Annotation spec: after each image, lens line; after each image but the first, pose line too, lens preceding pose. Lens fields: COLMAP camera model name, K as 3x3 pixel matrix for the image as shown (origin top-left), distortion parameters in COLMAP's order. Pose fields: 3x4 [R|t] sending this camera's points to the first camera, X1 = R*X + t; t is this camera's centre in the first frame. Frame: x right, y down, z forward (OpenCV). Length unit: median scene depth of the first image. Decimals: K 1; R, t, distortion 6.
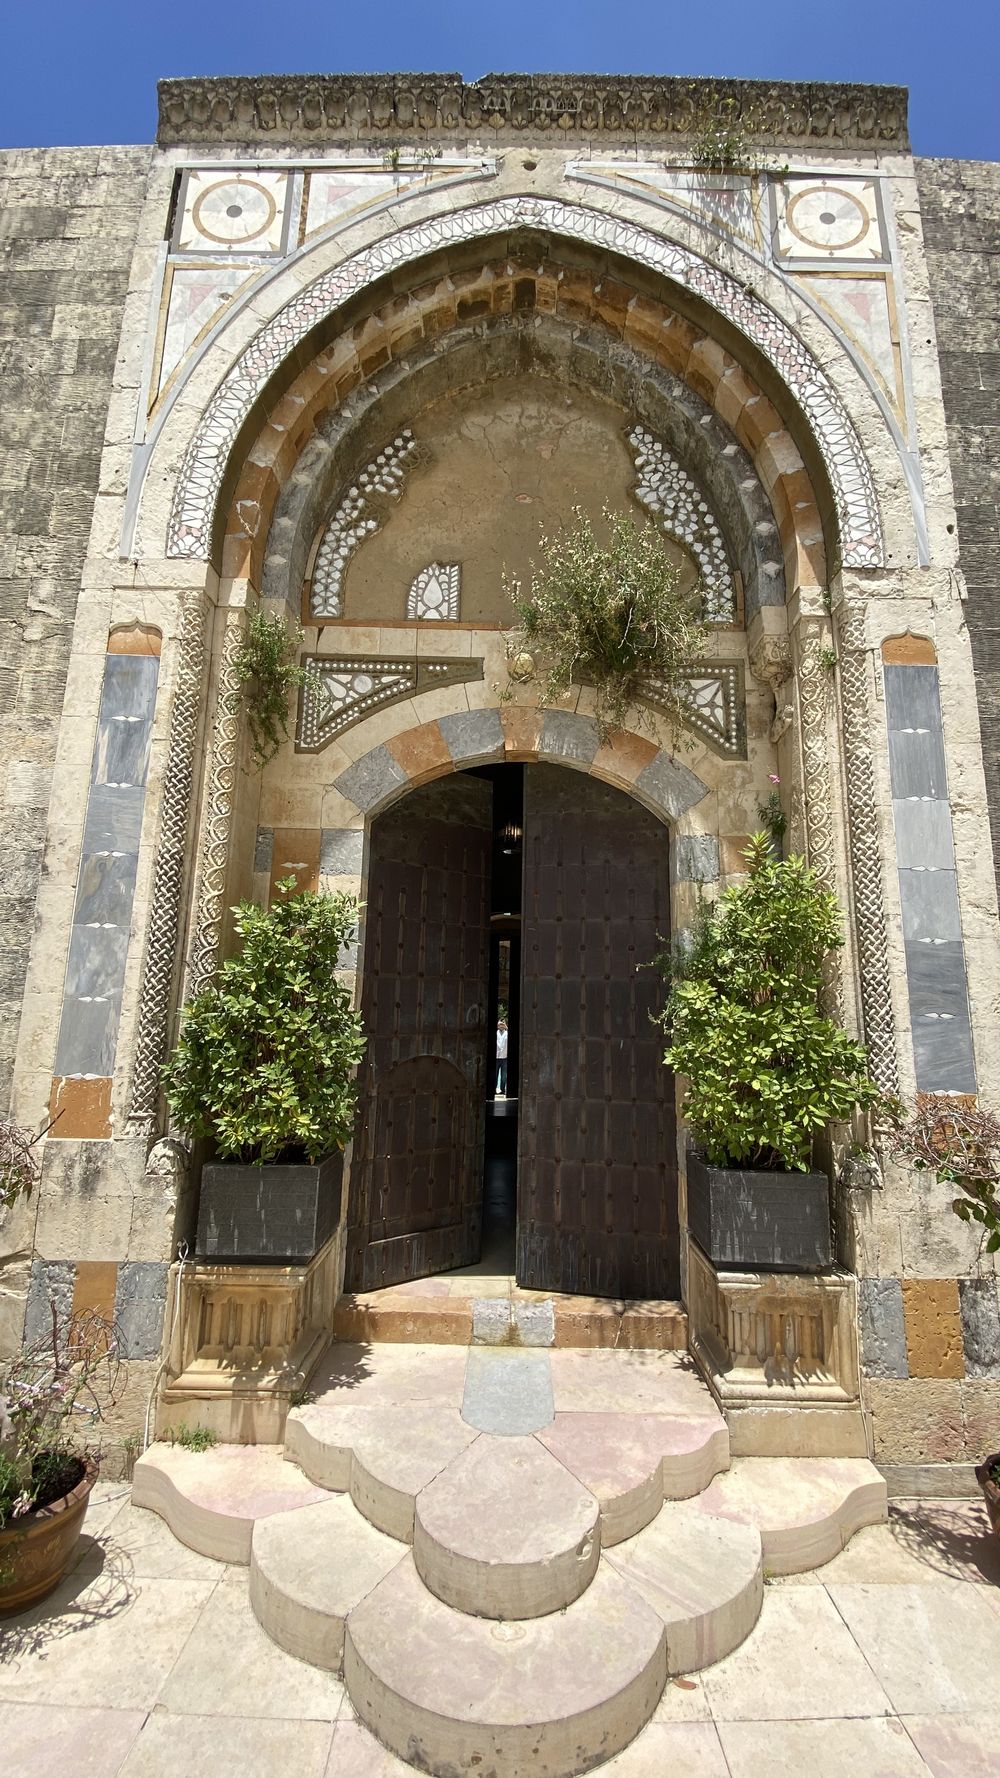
lens RADIAL K [[715.0, 0, 513.5], [0, 715.0, 891.4], [0, 0, 1]] dist [0.012179, -0.015792]
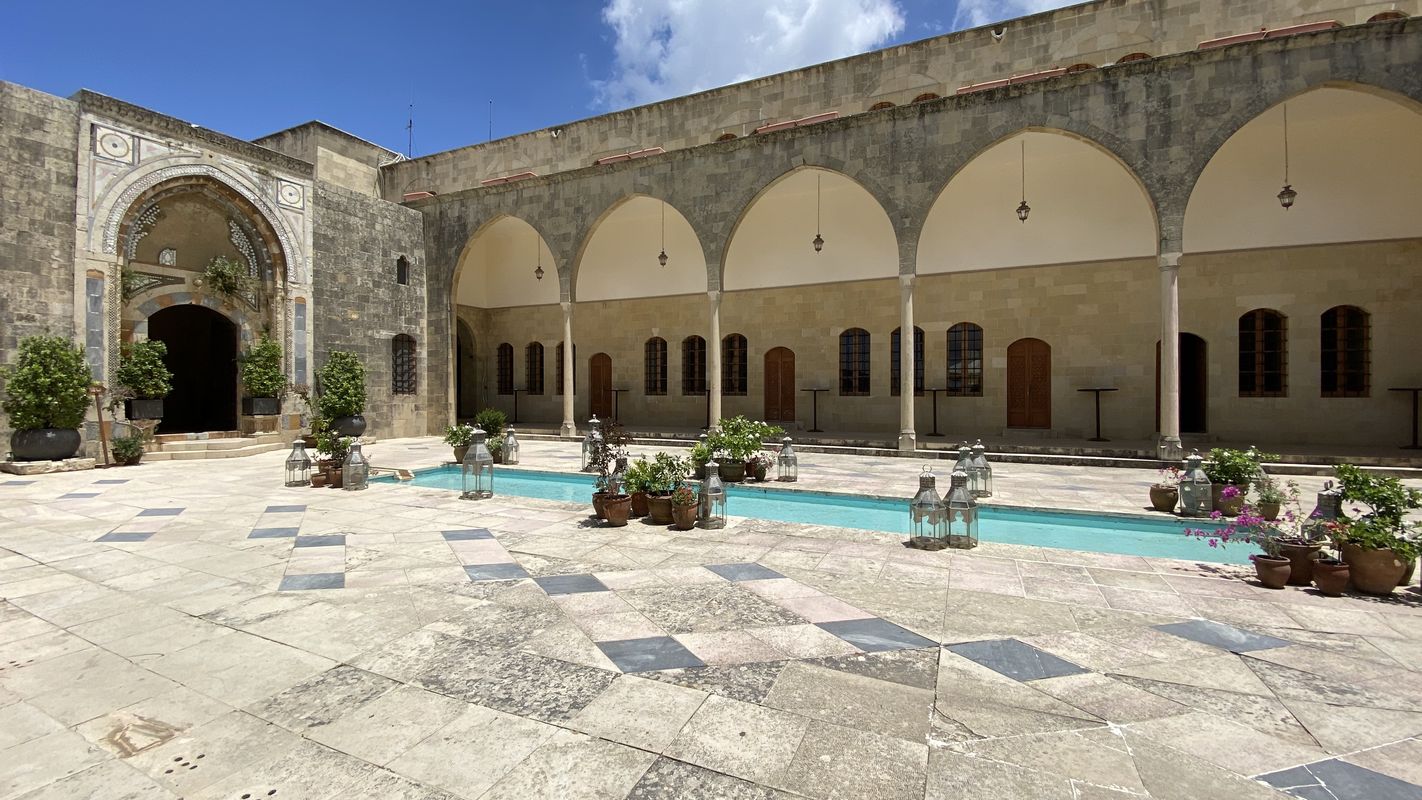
lens RADIAL K [[573.5, 0, 713.6], [0, 573.5, 396.1], [0, 0, 1]] dist [0.009789, -0.015738]
pose [[0.416148, -0.029133, 0.908830, -1.764337], [-0.157879, 0.981991, 0.103770, -0.497065], [-0.895486, -0.186669, 0.404054, -3.075412]]
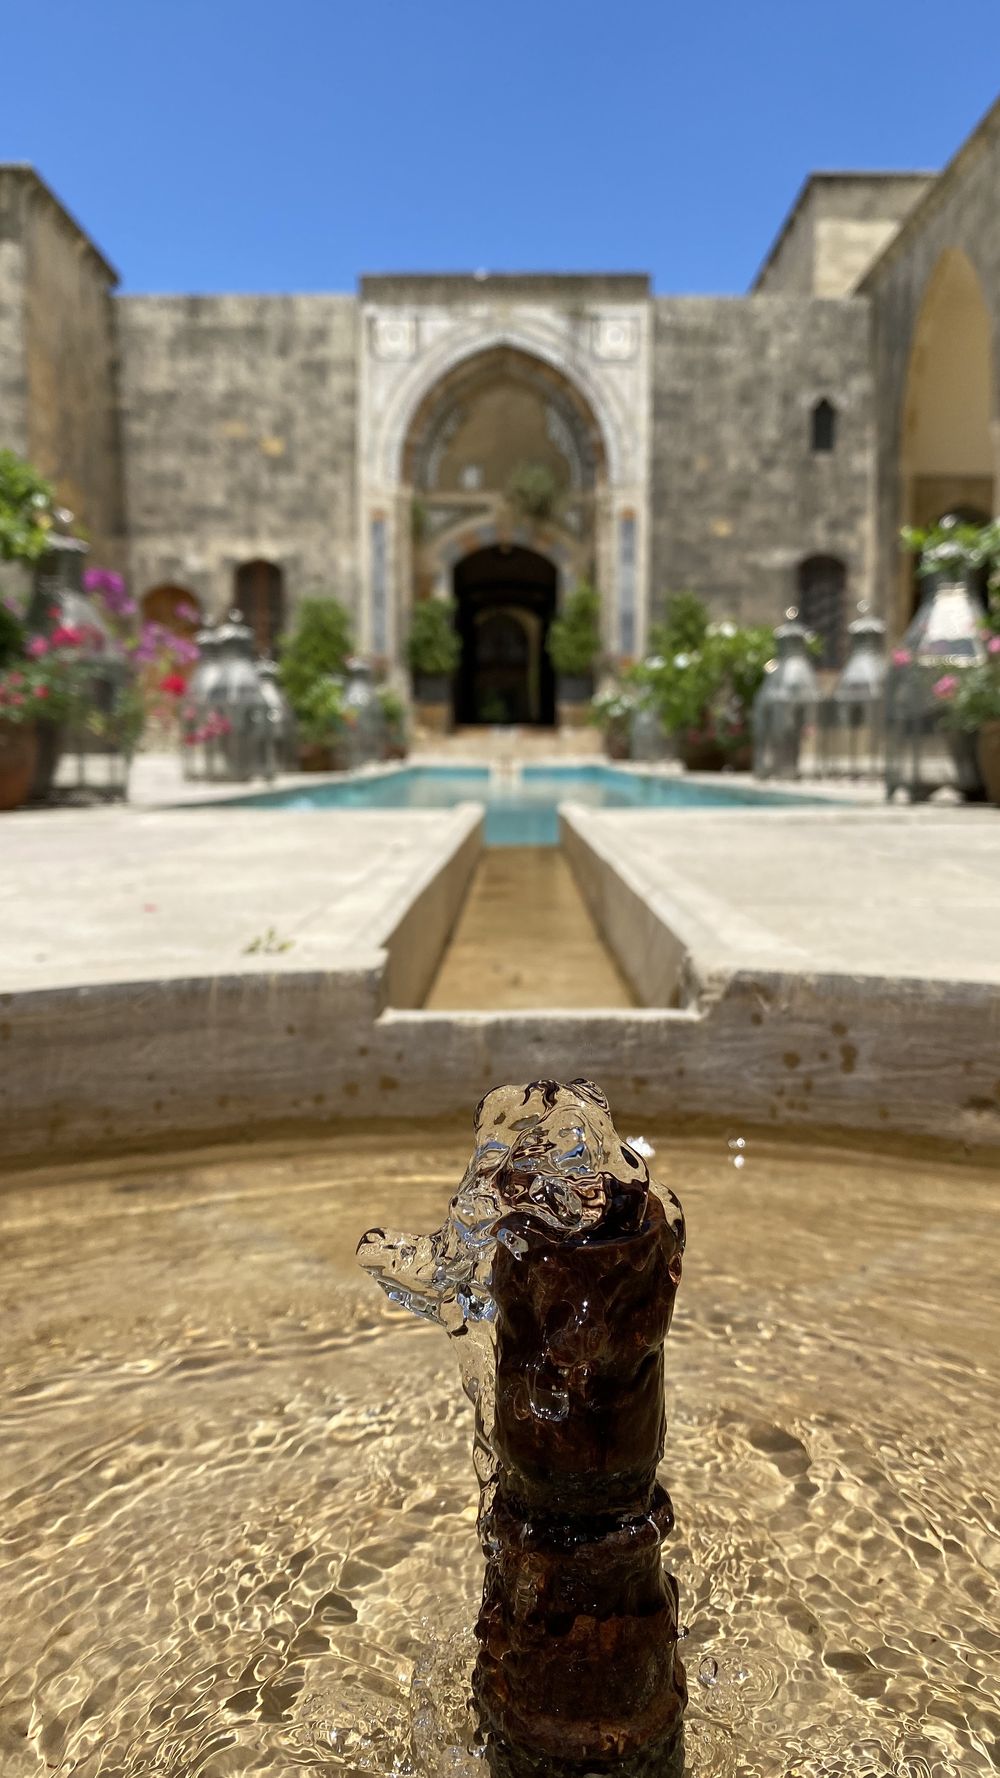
lens RADIAL K [[1367.1, 0, 500.0], [0, 1367.1, 889.0], [0, 0, 1]] dist [-0.003129, -0.005643]
pose [[0.999735, -0.013171, -0.018879, 0.076081], [0.017885, 0.960754, 0.276825, -0.376361], [0.014492, -0.277089, 0.960735, -4.575532]]
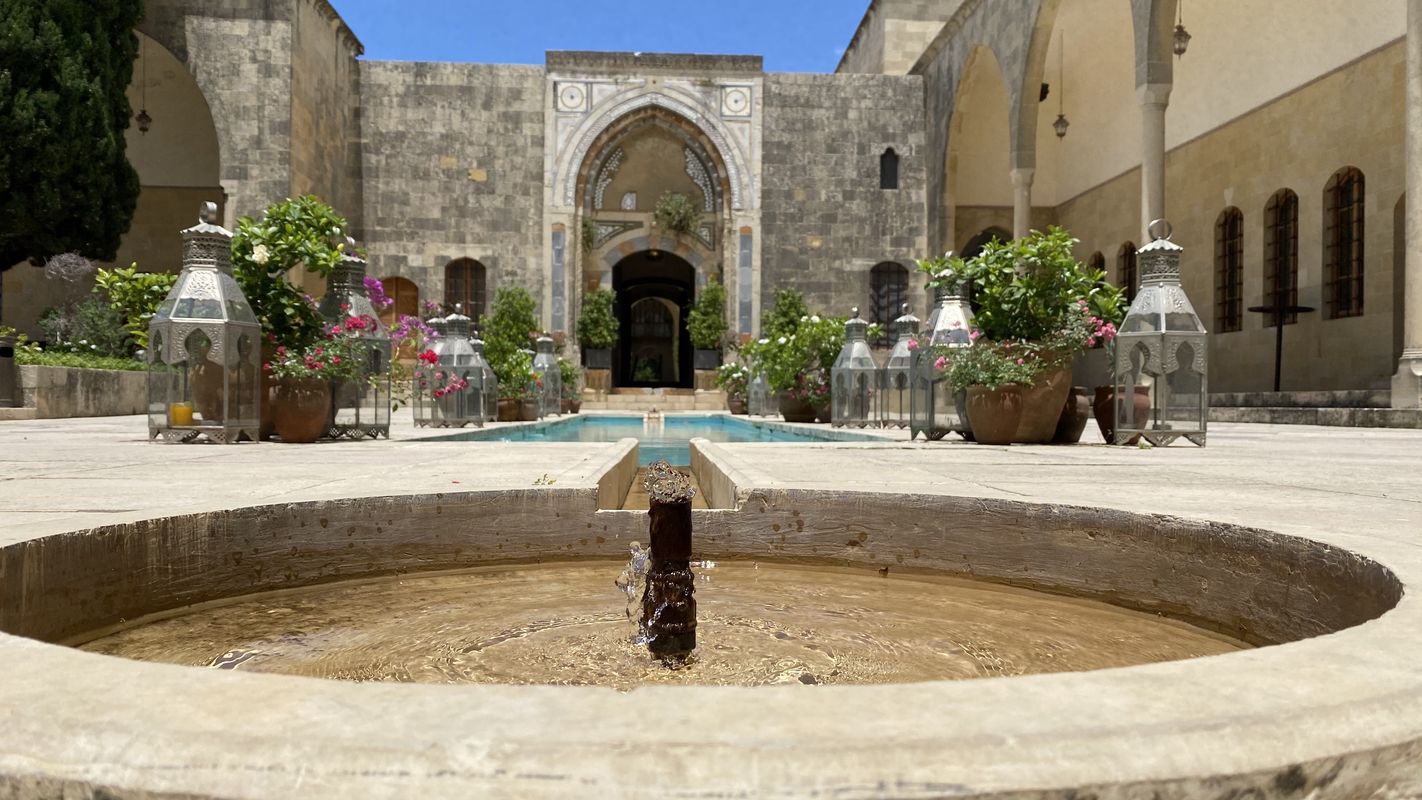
lens RADIAL K [[1072.8, 0, 711.0], [0, 1072.8, 400.0], [0, 0, 1]] dist [0.095222, -0.001877]
pose [[0.999159, -0.007525, 0.040315, 0.078076], [0.000422, 0.984856, 0.173376, -0.400332], [-0.041009, -0.173213, 0.984030, -4.730117]]
